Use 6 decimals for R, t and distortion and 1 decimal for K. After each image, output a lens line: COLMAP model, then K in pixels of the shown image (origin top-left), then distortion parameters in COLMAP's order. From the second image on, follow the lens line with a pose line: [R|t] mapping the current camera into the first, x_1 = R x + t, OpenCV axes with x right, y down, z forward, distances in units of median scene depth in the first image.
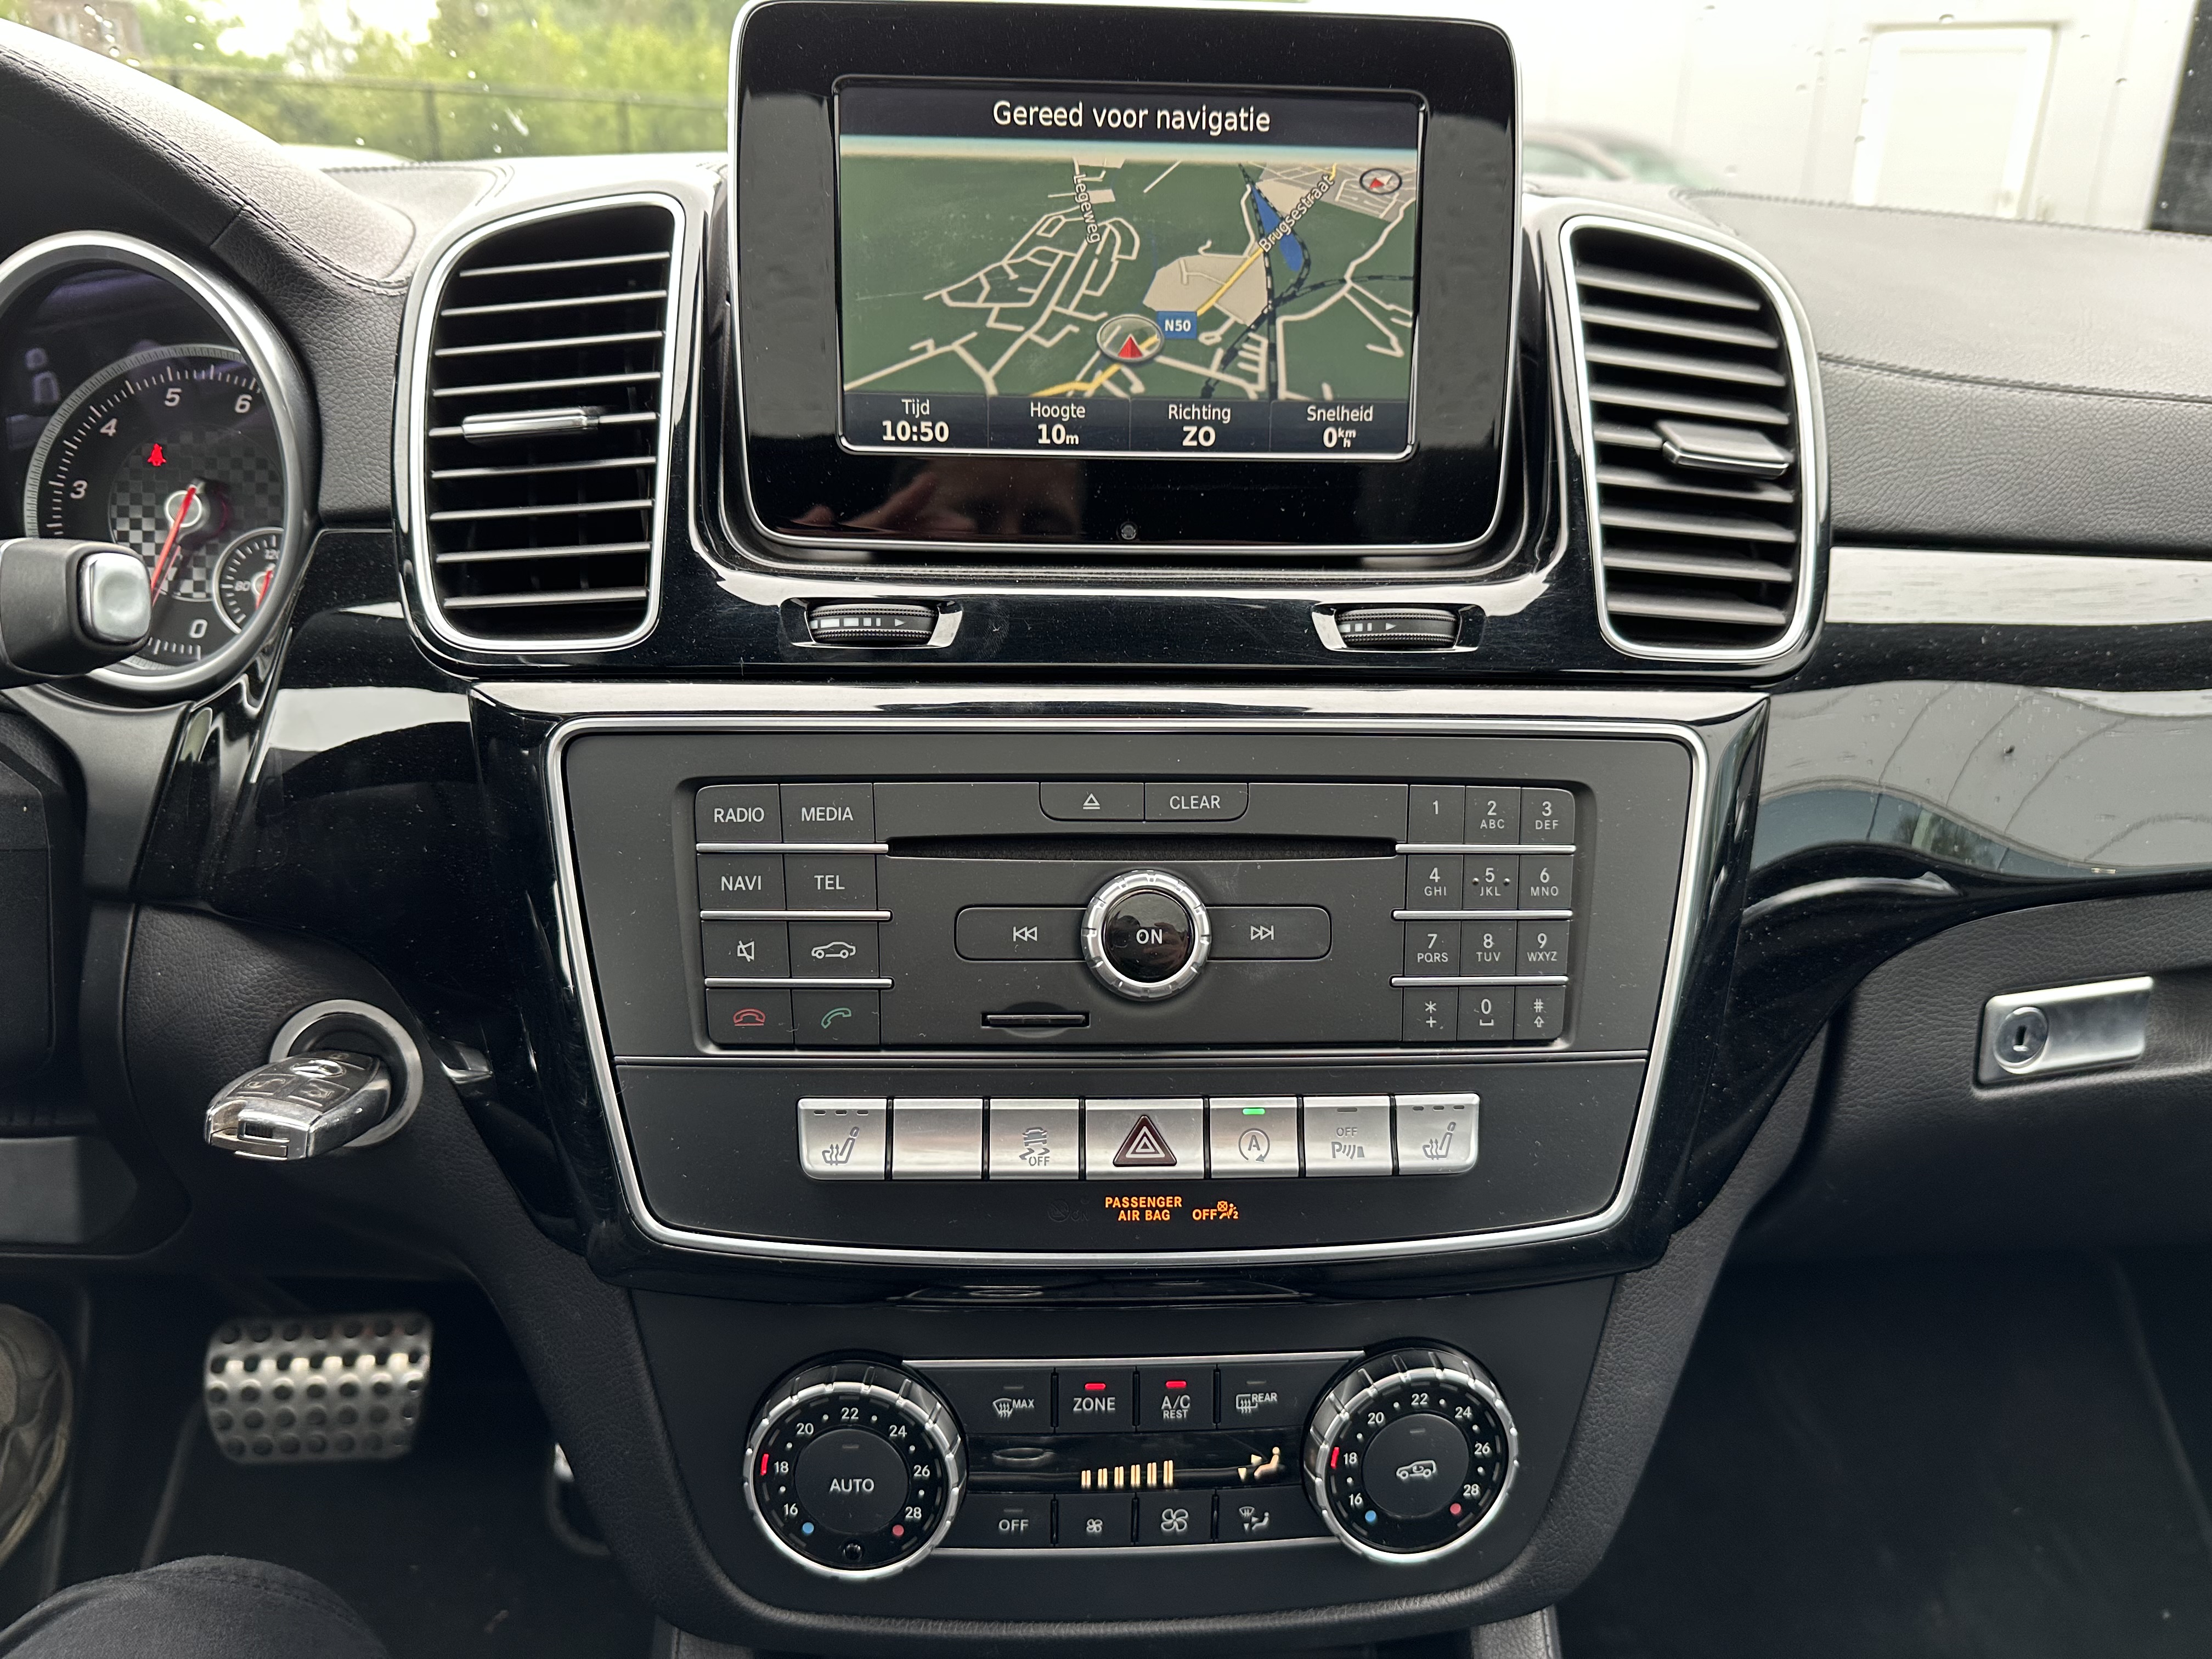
lens RADIAL K [[1577.5, 0, 1106.0], [0, 1577.5, 829.5], [0, 0, 1]] dist [0.051998, -0.111009]
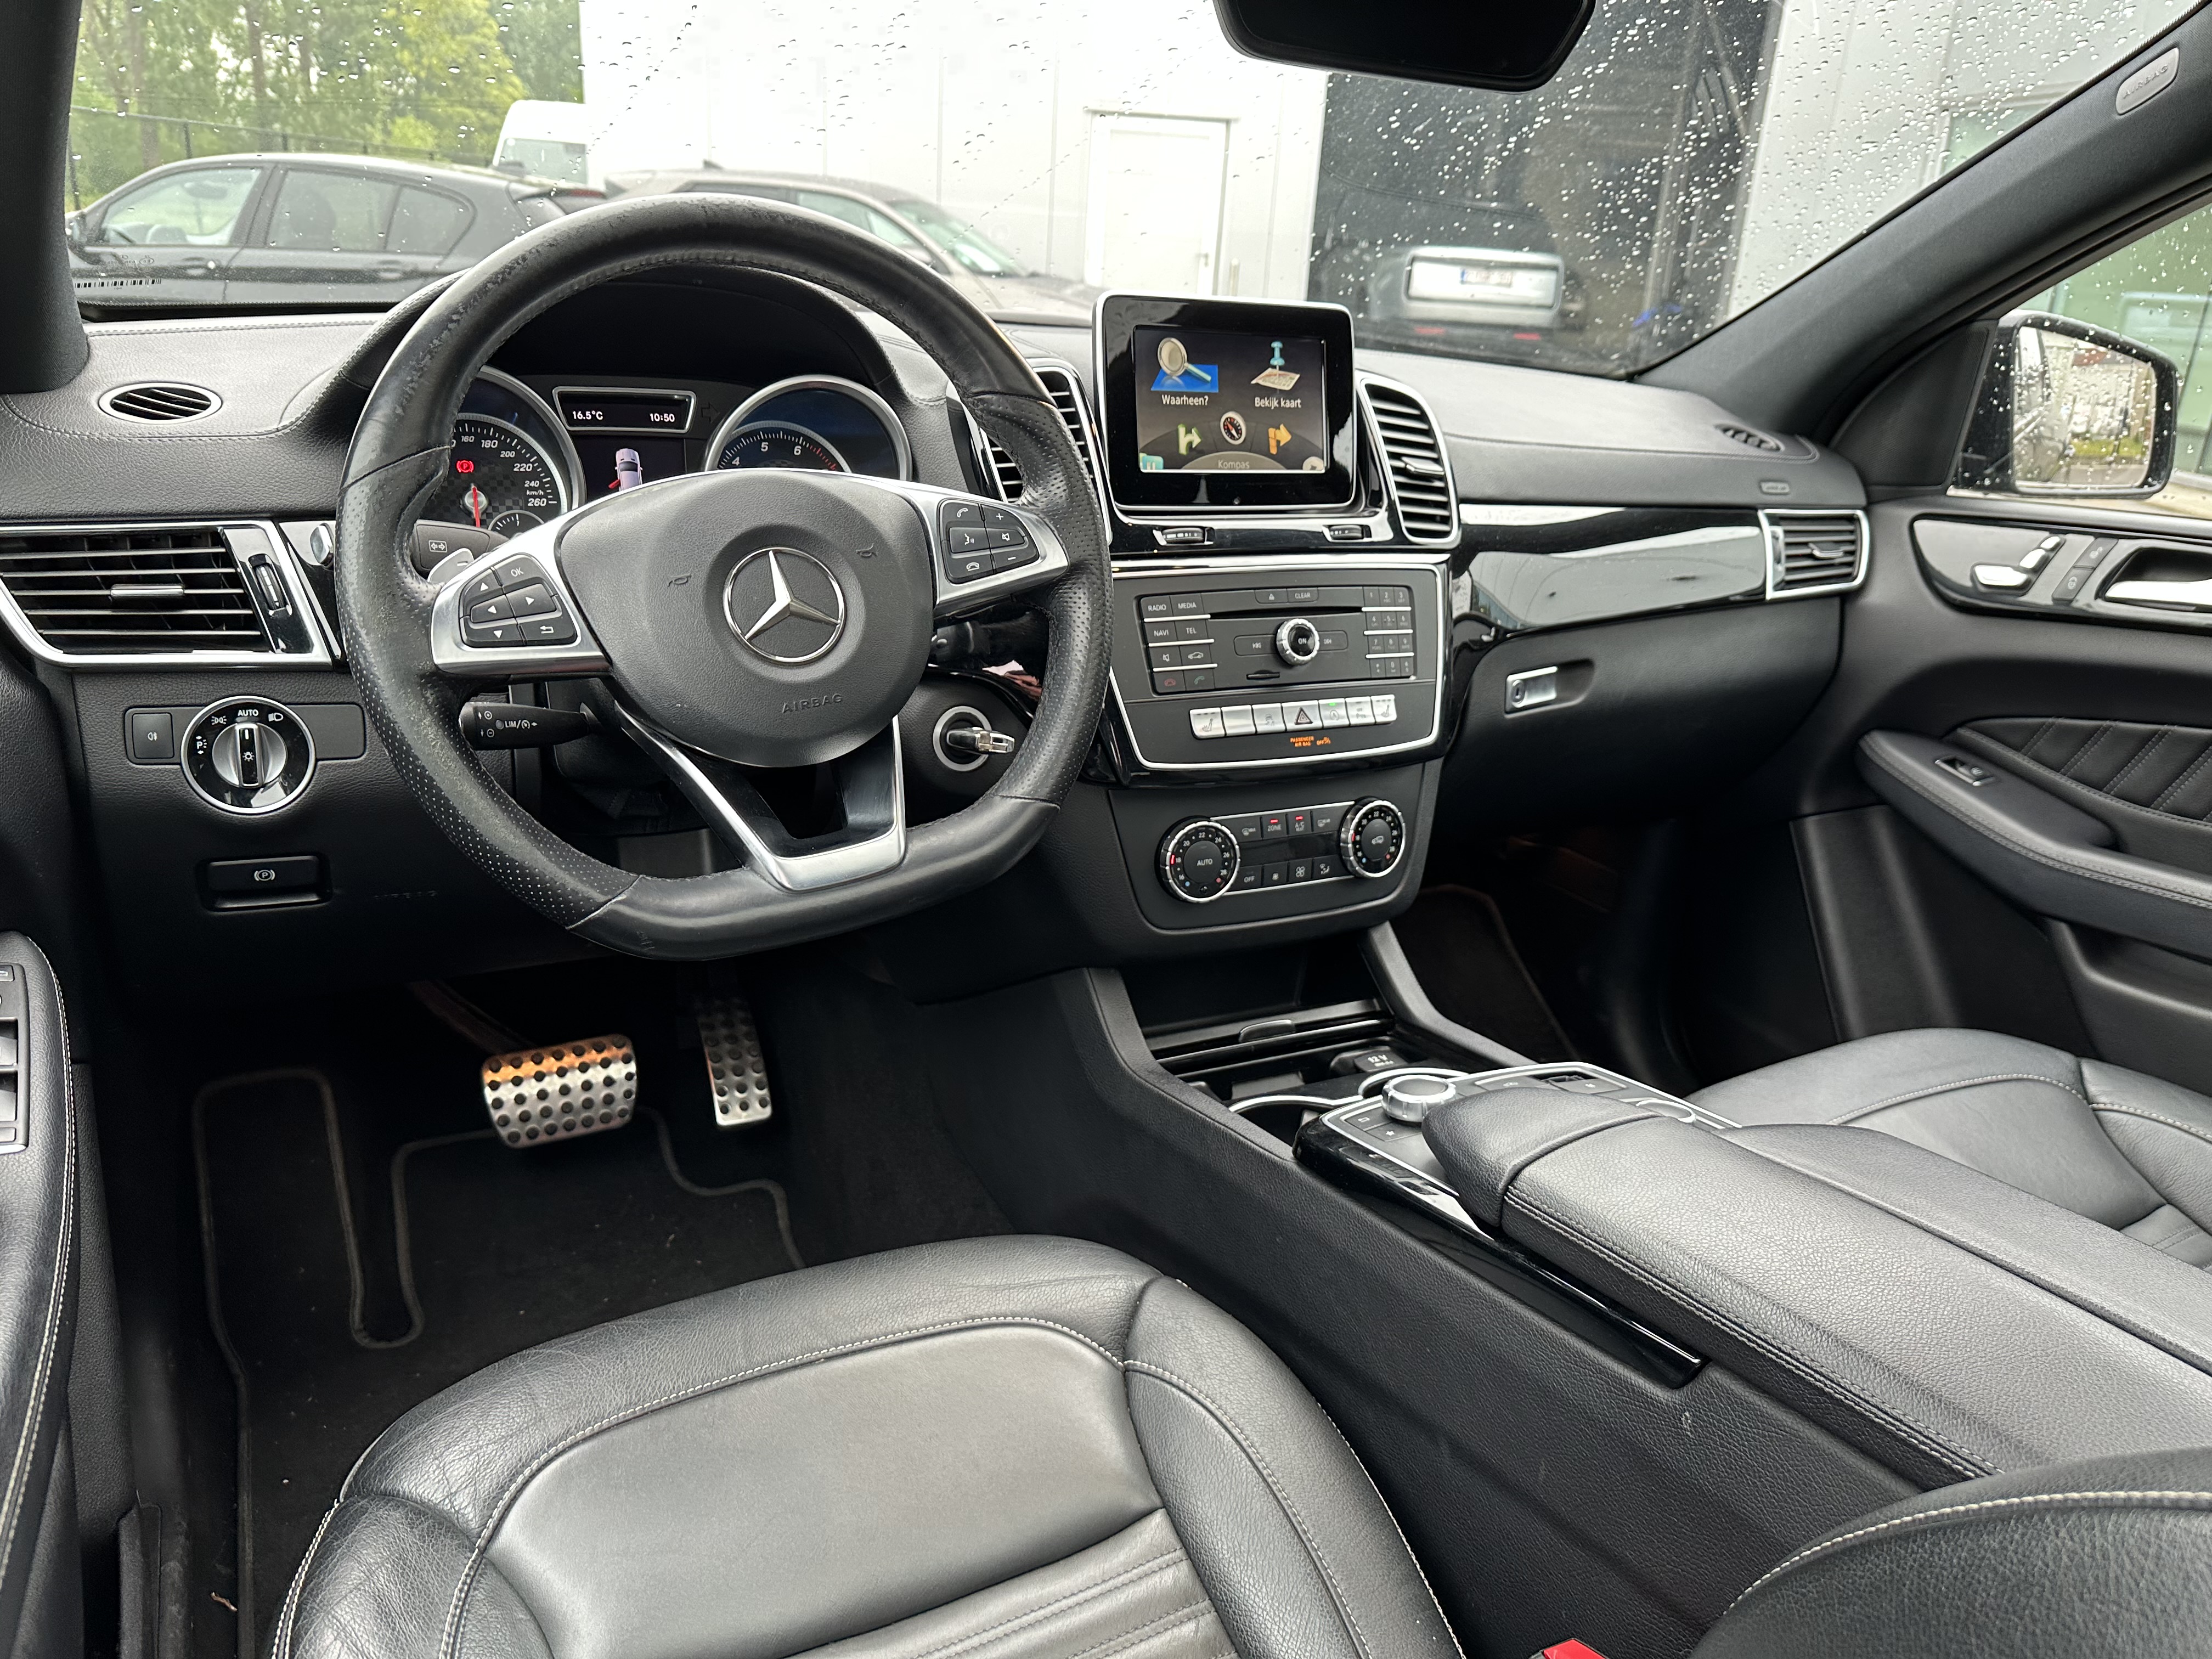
lens RADIAL K [[1510.5, 0, 1145.9], [0, 1510.5, 824.4], [0, 0, 1]] dist [0.000057, -0.001513]
pose [[0.904951, -0.107157, 0.411802, -1.228740], [0.104346, 0.994107, 0.029377, 0.254951], [-0.412523, 0.016385, 0.910800, -1.207481]]
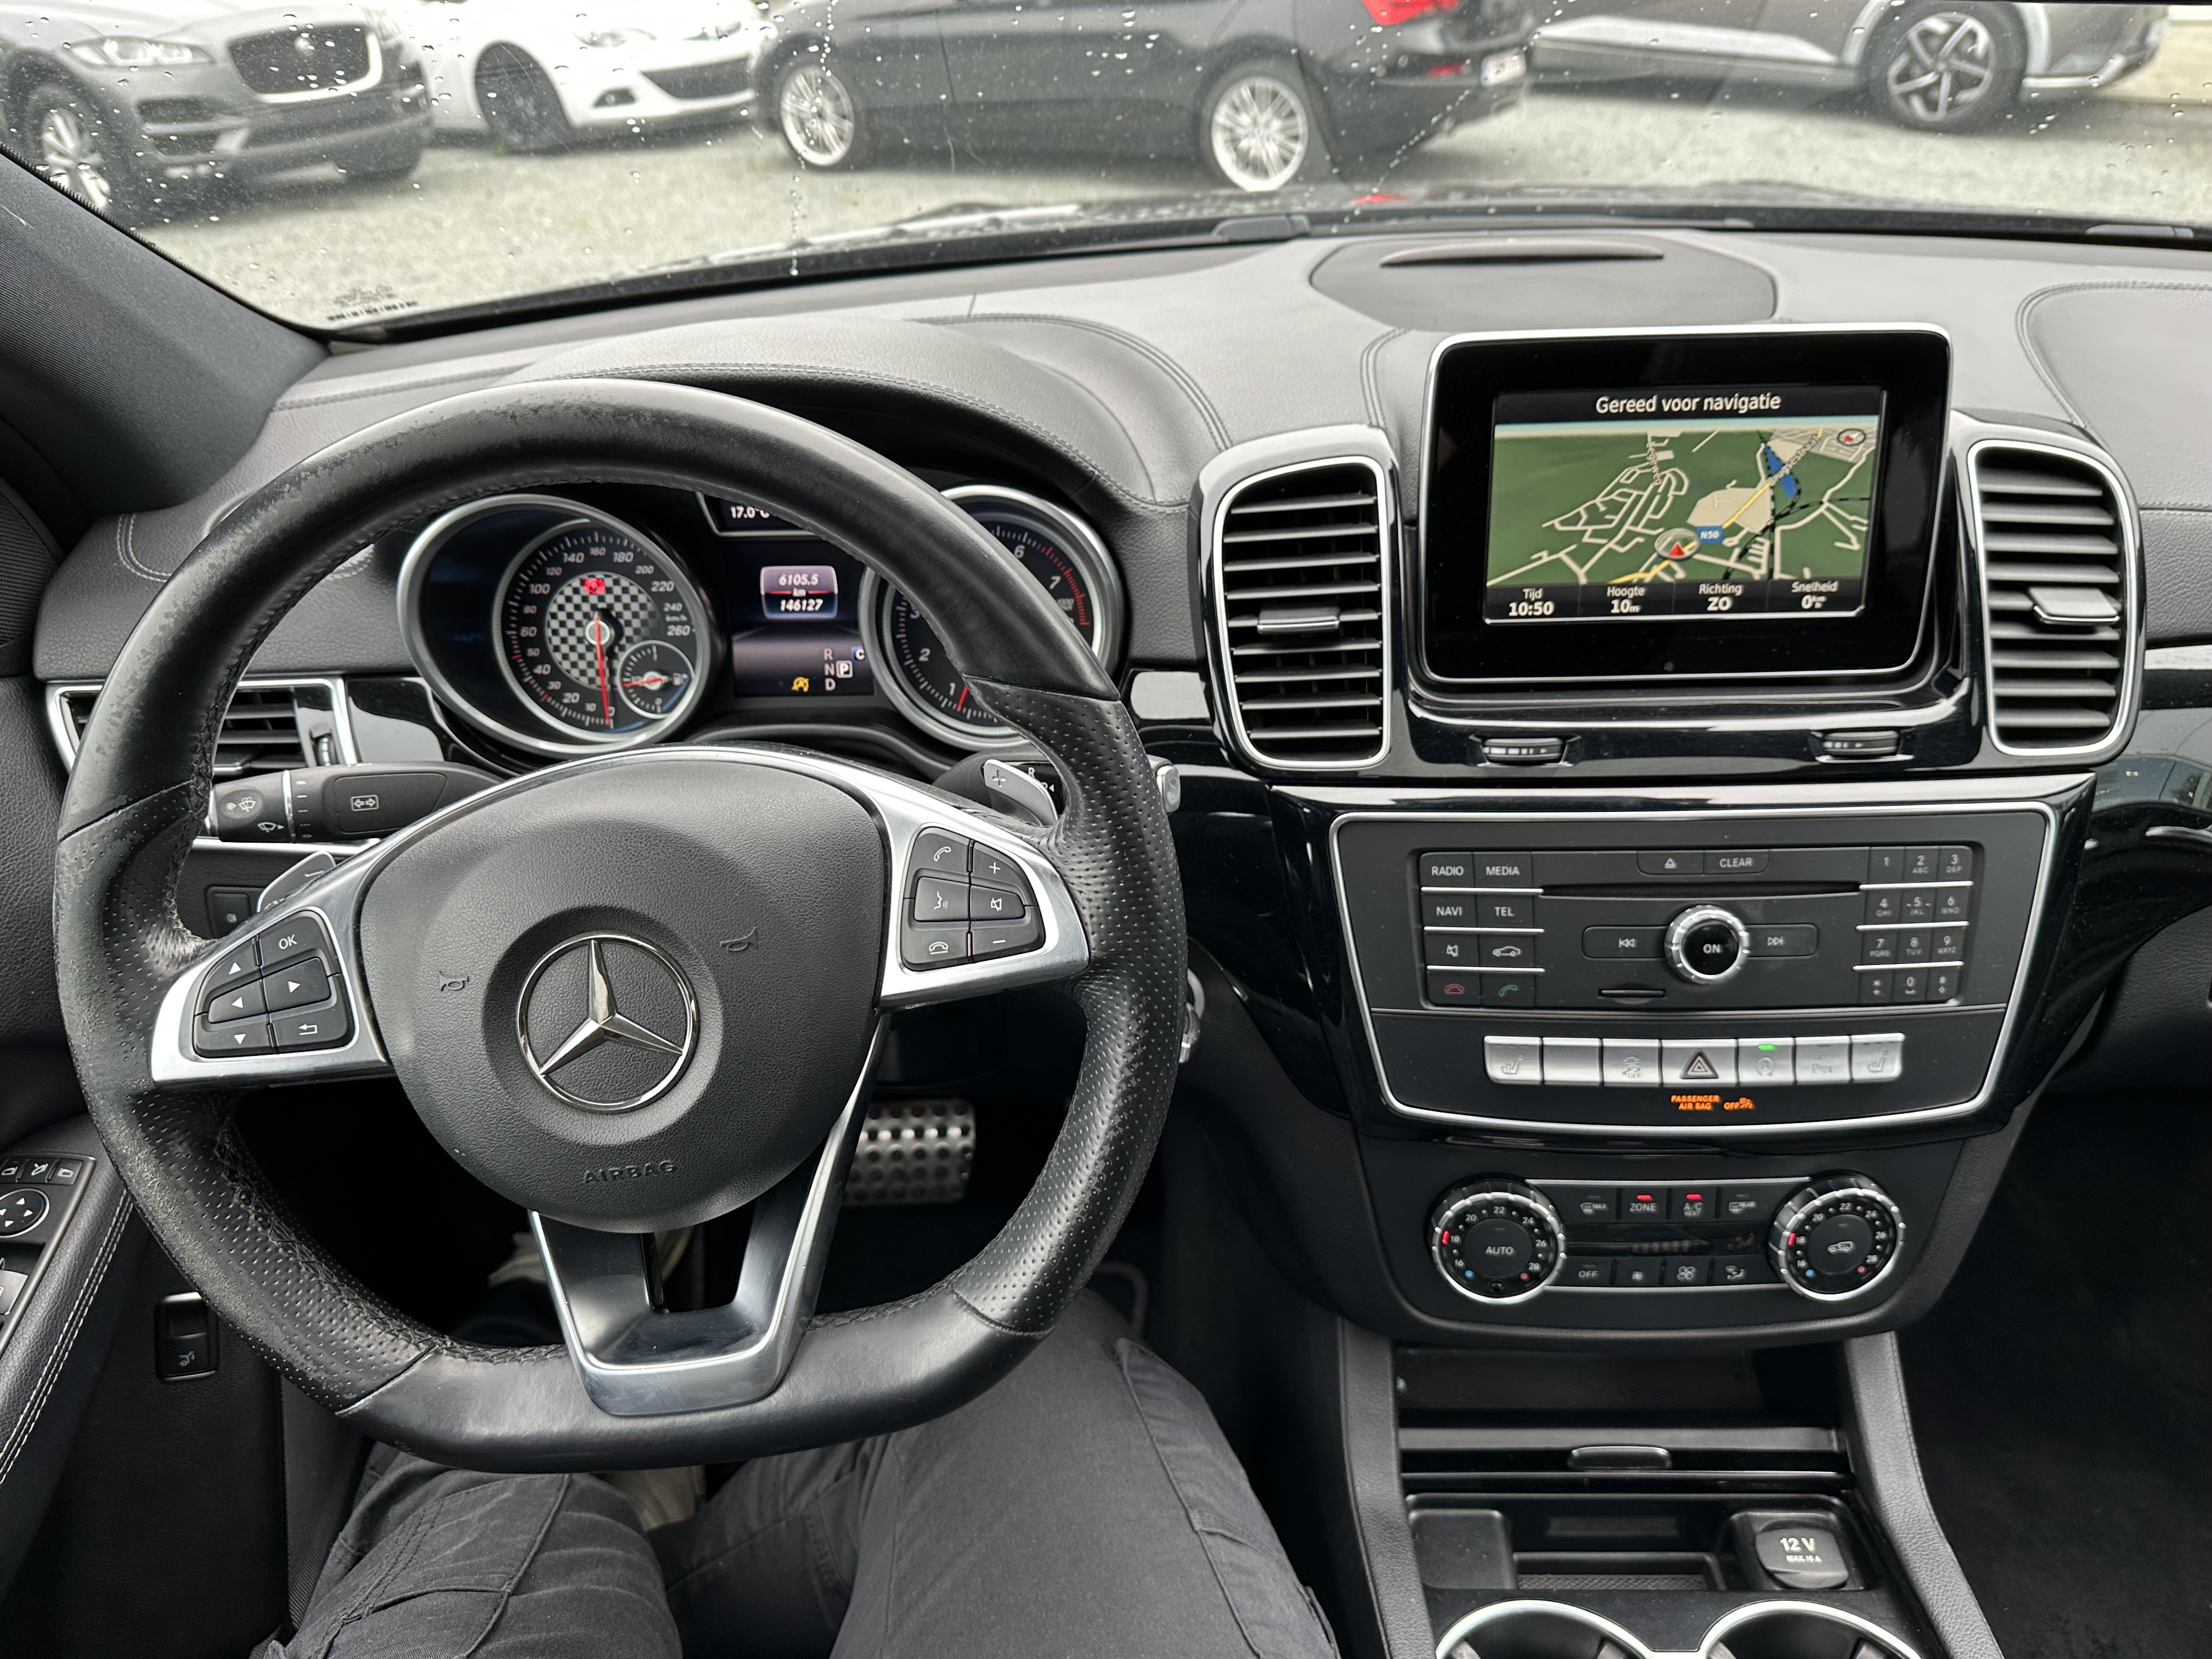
lens RADIAL K [[1577.5, 0, 1106.0], [0, 1577.5, 829.5], [0, 0, 1]] dist [0.051998, -0.111009]
pose [[0.994678, -0.008301, -0.102695, -0.383833], [0.024768, 0.986784, 0.160135, -0.301305], [0.100008, -0.161826, 0.981739, -0.611607]]
